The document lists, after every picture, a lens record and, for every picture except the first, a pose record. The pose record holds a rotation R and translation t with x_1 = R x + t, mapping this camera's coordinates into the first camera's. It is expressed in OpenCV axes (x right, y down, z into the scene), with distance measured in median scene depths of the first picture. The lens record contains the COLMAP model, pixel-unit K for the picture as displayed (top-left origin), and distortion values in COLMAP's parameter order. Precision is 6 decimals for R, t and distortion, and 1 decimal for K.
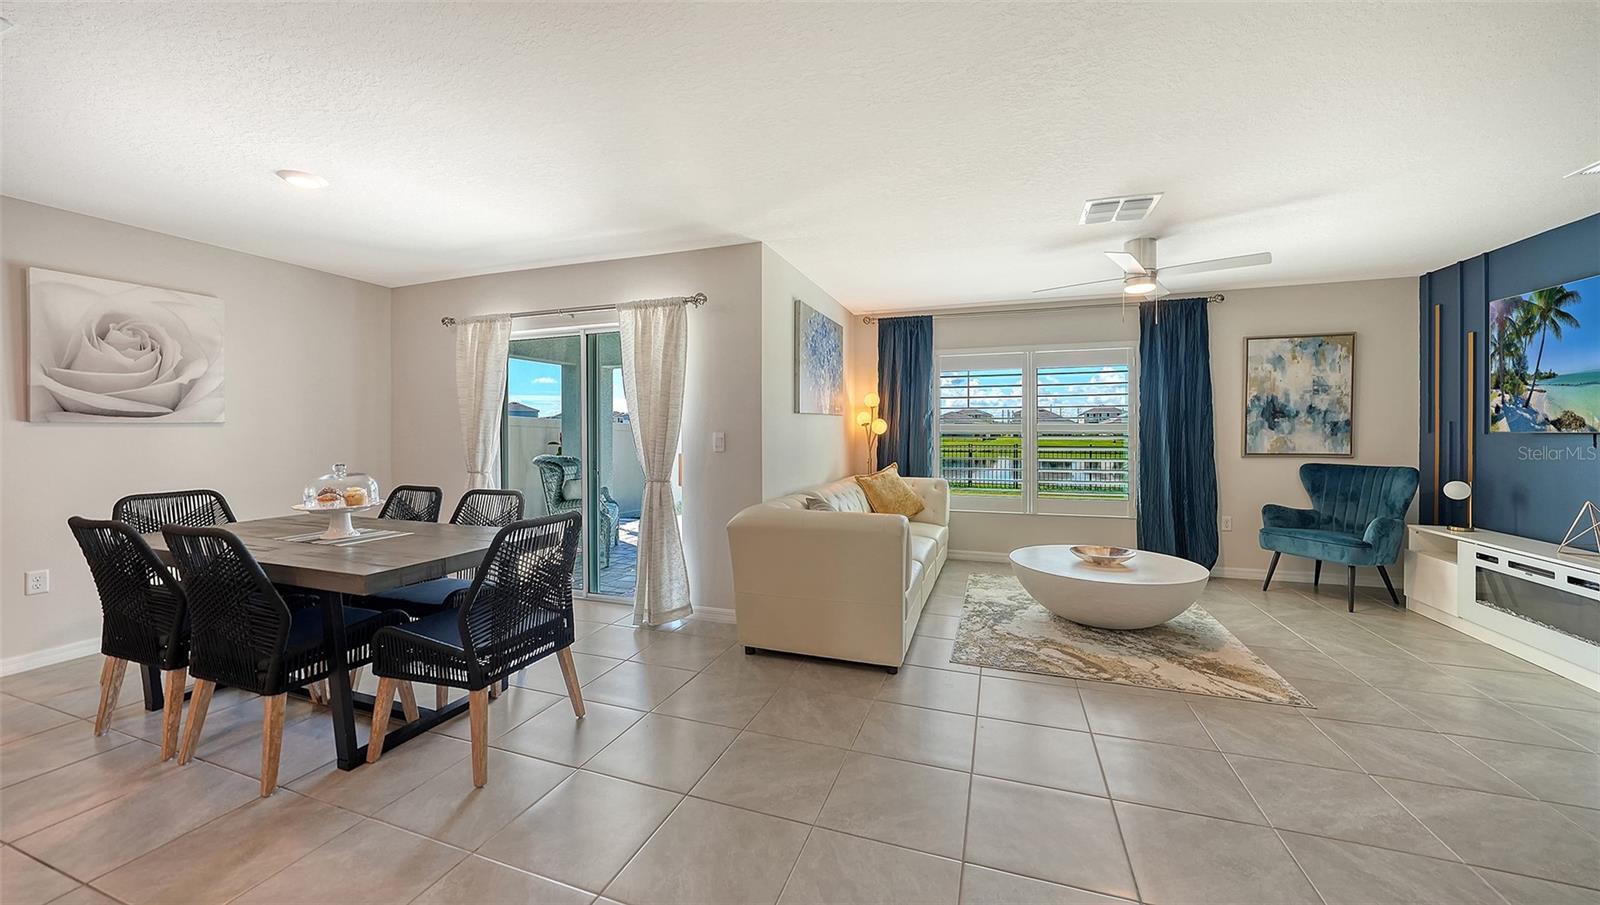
lens RADIAL K [[592.0, 0, 787.7], [0, 592.0, 436.5], [0, 0, 1]] dist [-0.000129, -0.007060]
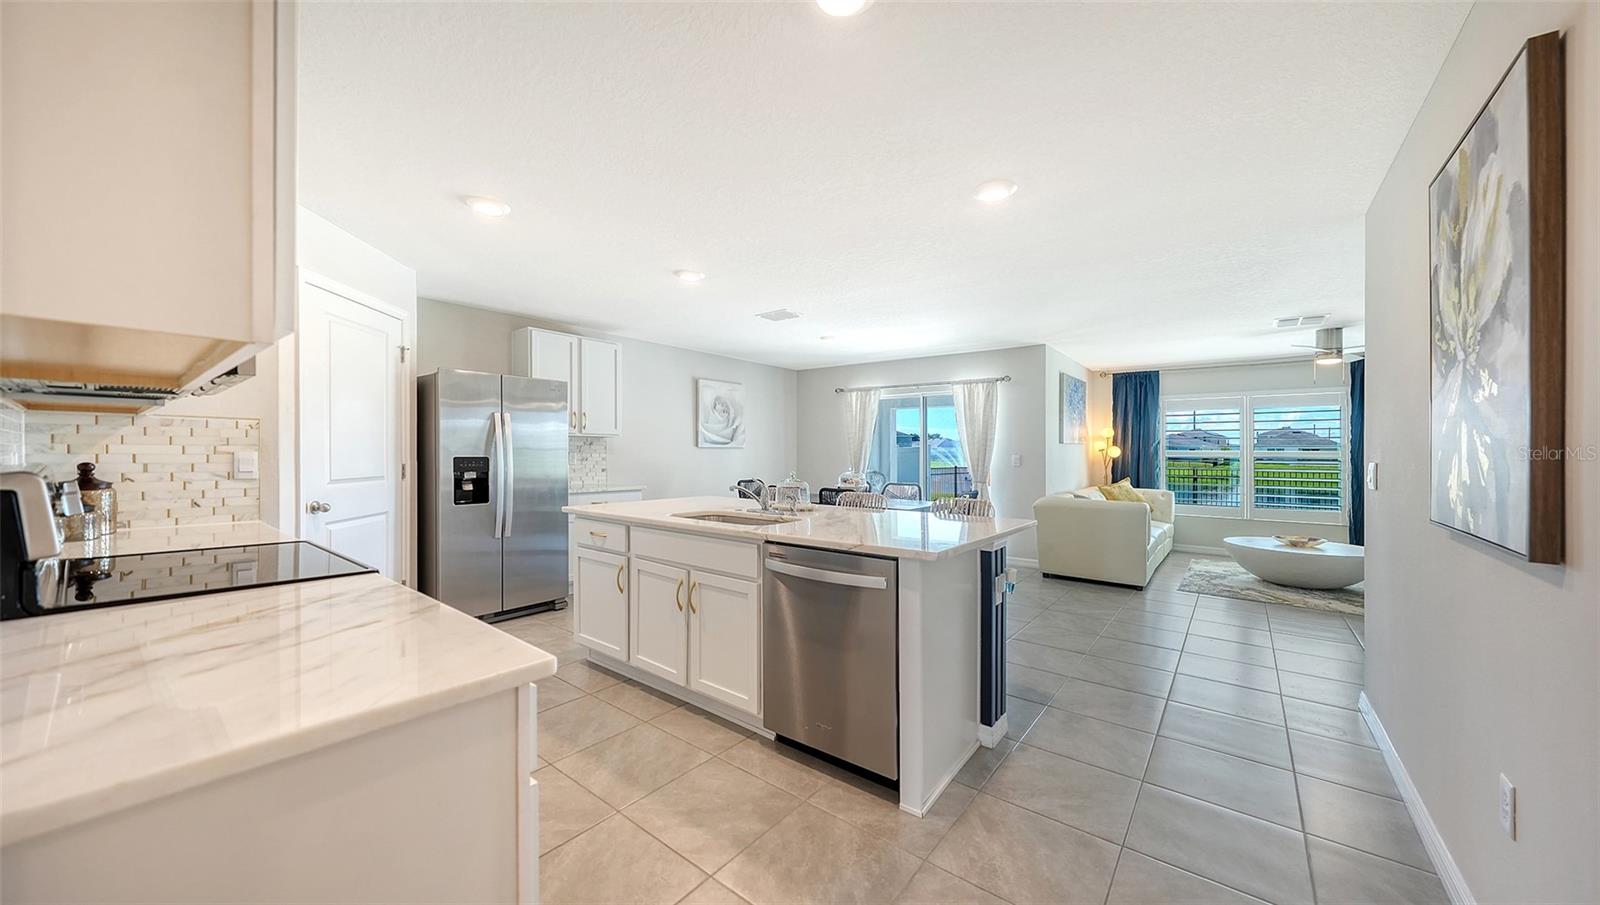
lens RADIAL K [[560.6, 0, 773.0], [0, 560.6, 442.5], [0, 0, 1]] dist [-0.000789, -0.000041]
pose [[0.939729, 0.004134, -0.341895, -0.206285], [-0.013159, 0.999623, -0.024082, 0.004718], [0.341667, 0.027130, 0.939430, -0.708313]]
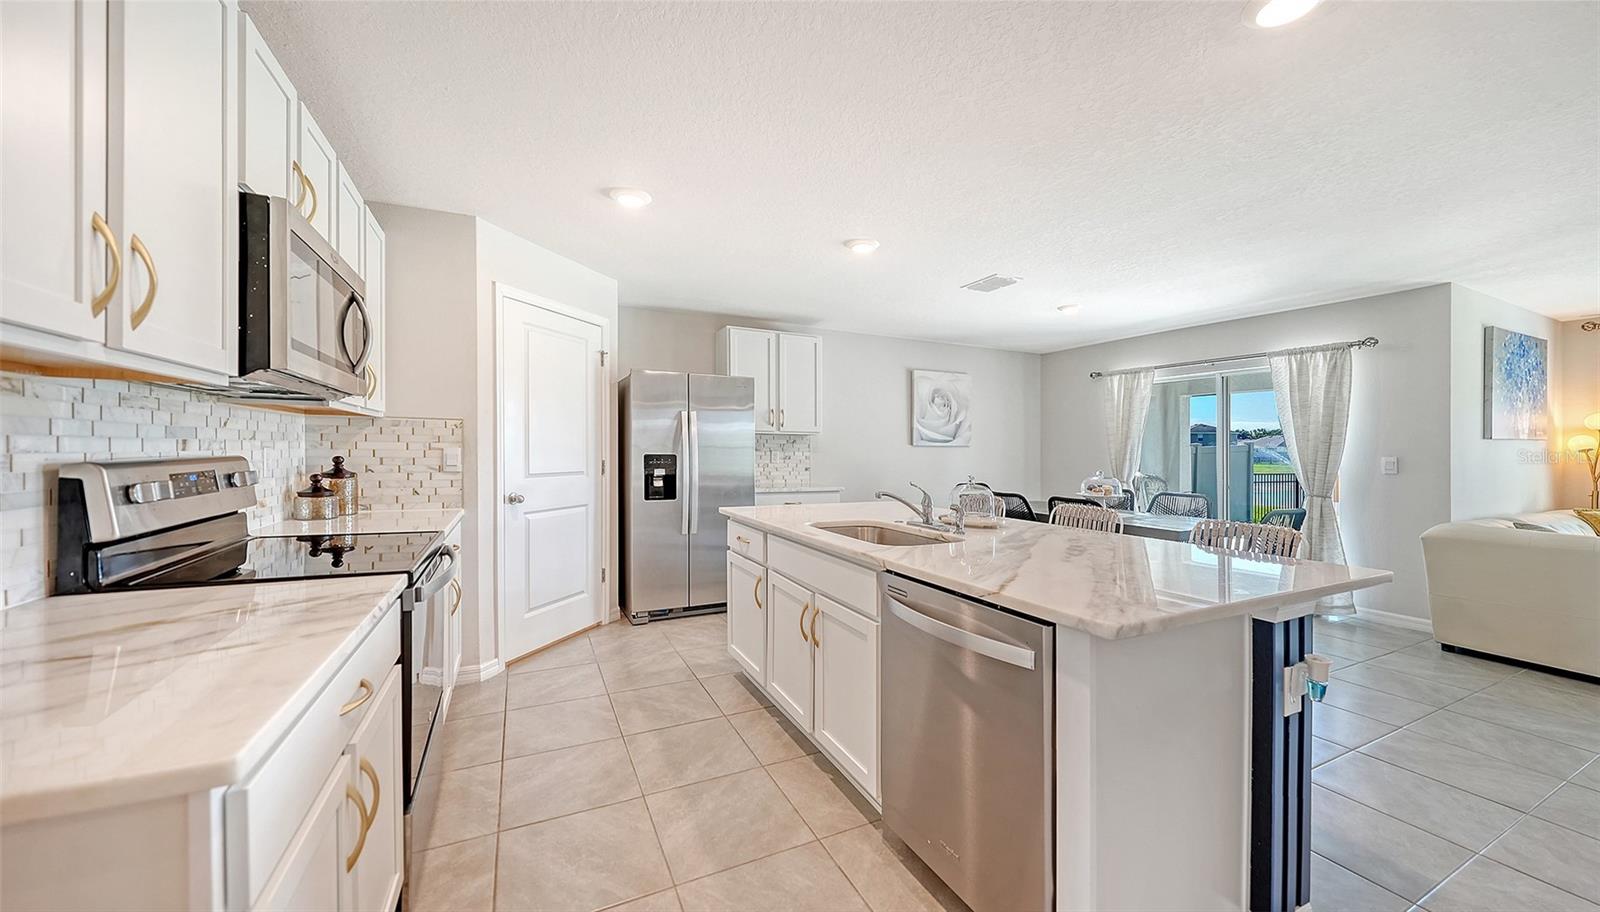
lens RADIAL K [[561.4, 0, 785.7], [0, 561.4, 447.5], [0, 0, 1]] dist [-0.001758, -0.000109]
pose [[0.708638, 0.007731, -0.705530, -0.164695], [-0.018562, 0.999798, -0.007688, 0.004685], [0.705328, 0.018544, 0.708638, -0.531310]]
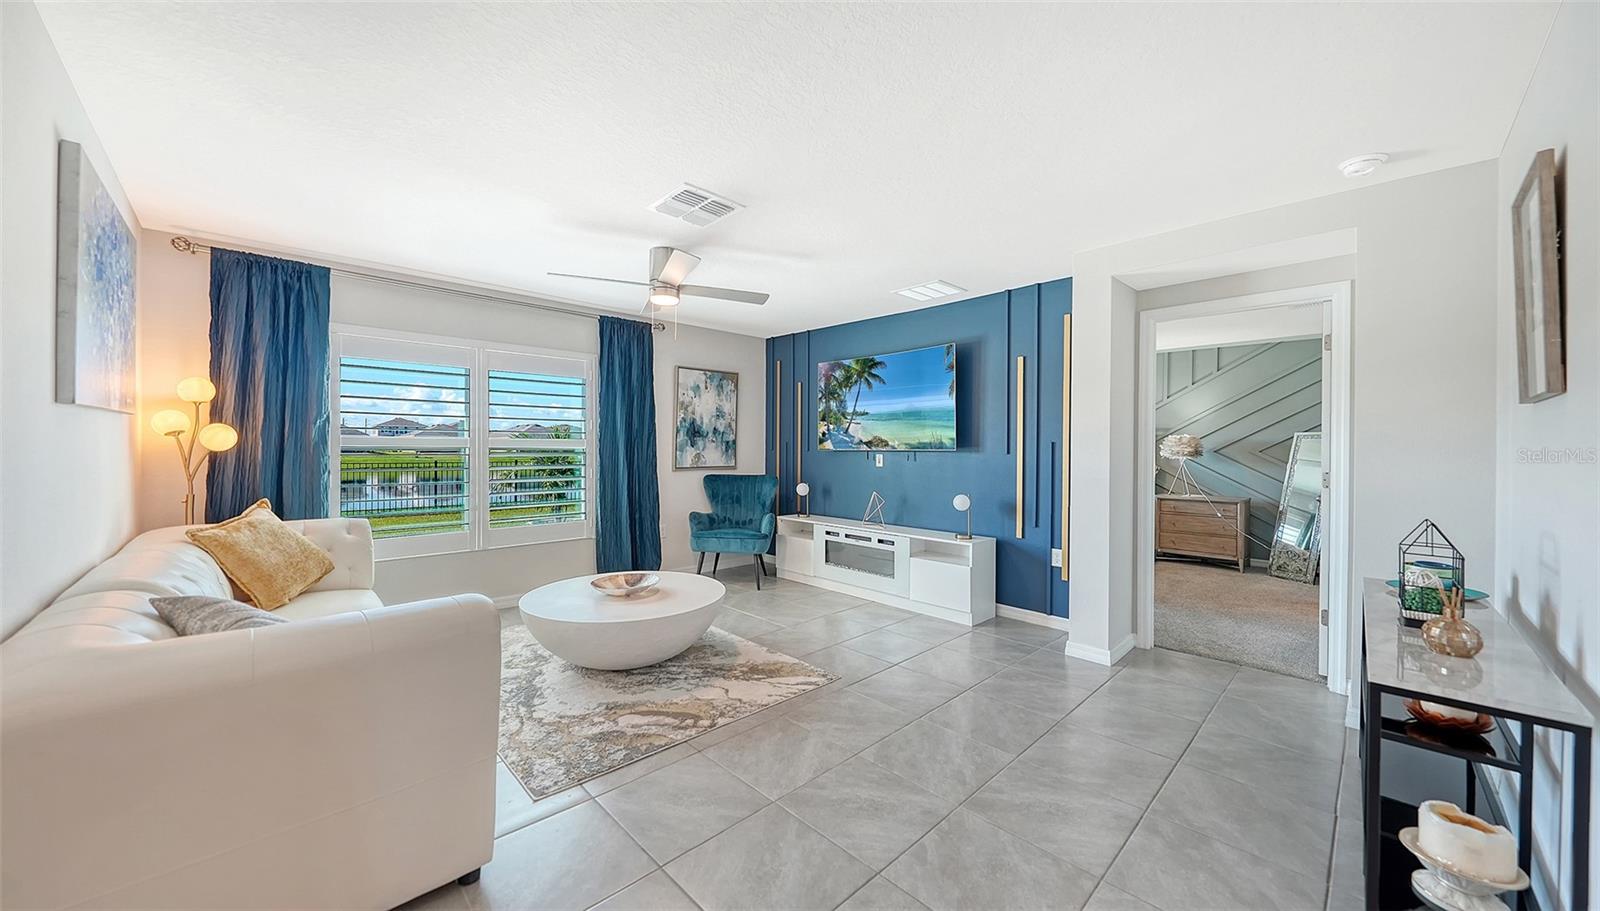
lens RADIAL K [[569.5, 0, 801.6], [0, 569.5, 448.9], [0, 0, 1]] dist [-0.000200, -0.000058]
pose [[0.442738, 0.002682, 0.896647, -0.123188], [0.003411, 0.999983, -0.004676, -0.001778], [-0.896645, 0.005129, 0.442721, 0.358839]]
